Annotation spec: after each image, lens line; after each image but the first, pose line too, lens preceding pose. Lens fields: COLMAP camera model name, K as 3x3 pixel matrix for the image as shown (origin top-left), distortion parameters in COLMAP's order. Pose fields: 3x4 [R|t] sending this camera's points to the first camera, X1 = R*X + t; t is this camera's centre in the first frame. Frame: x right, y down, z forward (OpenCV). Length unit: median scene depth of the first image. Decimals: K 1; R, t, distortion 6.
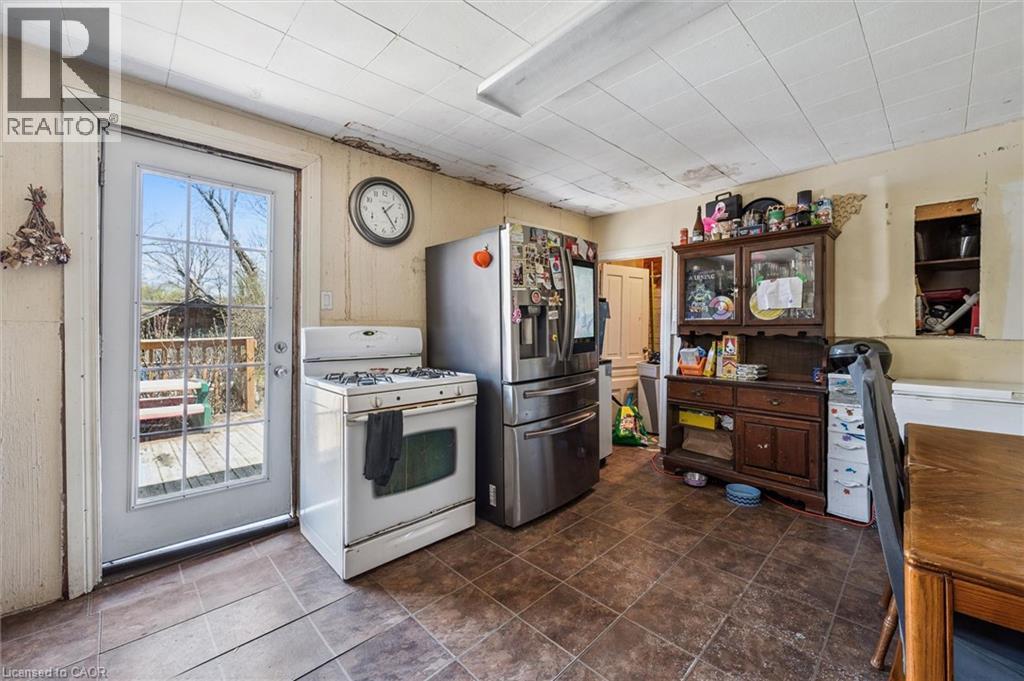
lens RADIAL K [[409.1, 0, 520.7], [0, 409.1, 330.5], [0, 0, 1]] dist [-0.003883, -0.000327]
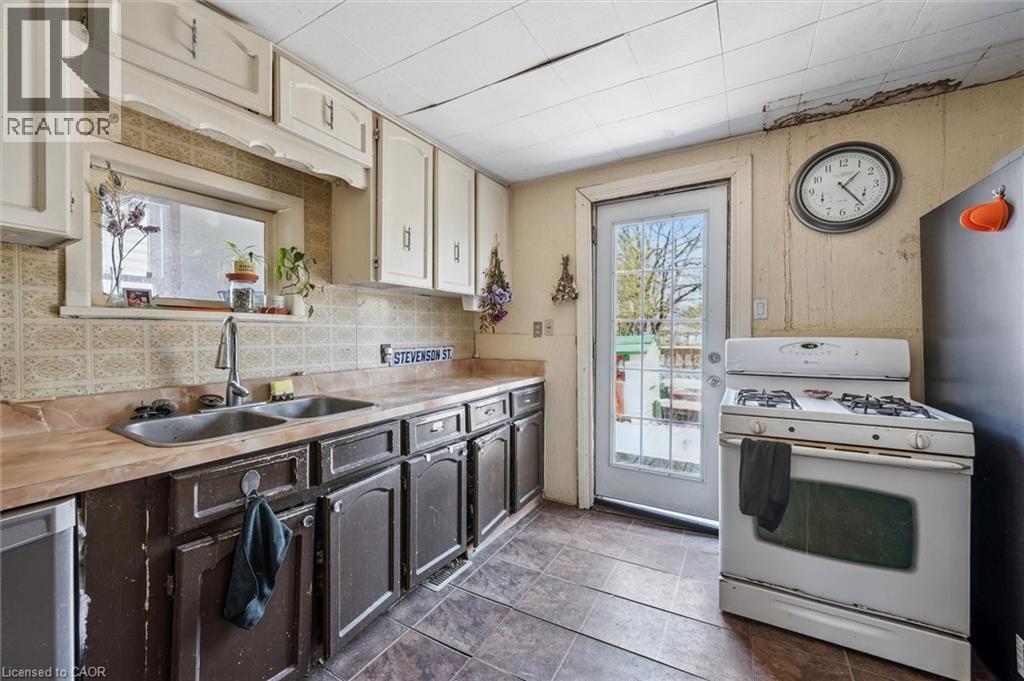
lens RADIAL K [[409.1, 0, 513.8], [0, 409.1, 340.1], [0, 0, 1]] dist [-0.003883, -0.000327]
pose [[0.264918, 0.007426, -0.964242, 0.268693], [-0.006809, 0.999960, 0.005830, -0.006111], [0.964247, 0.005021, 0.264958, 0.232395]]
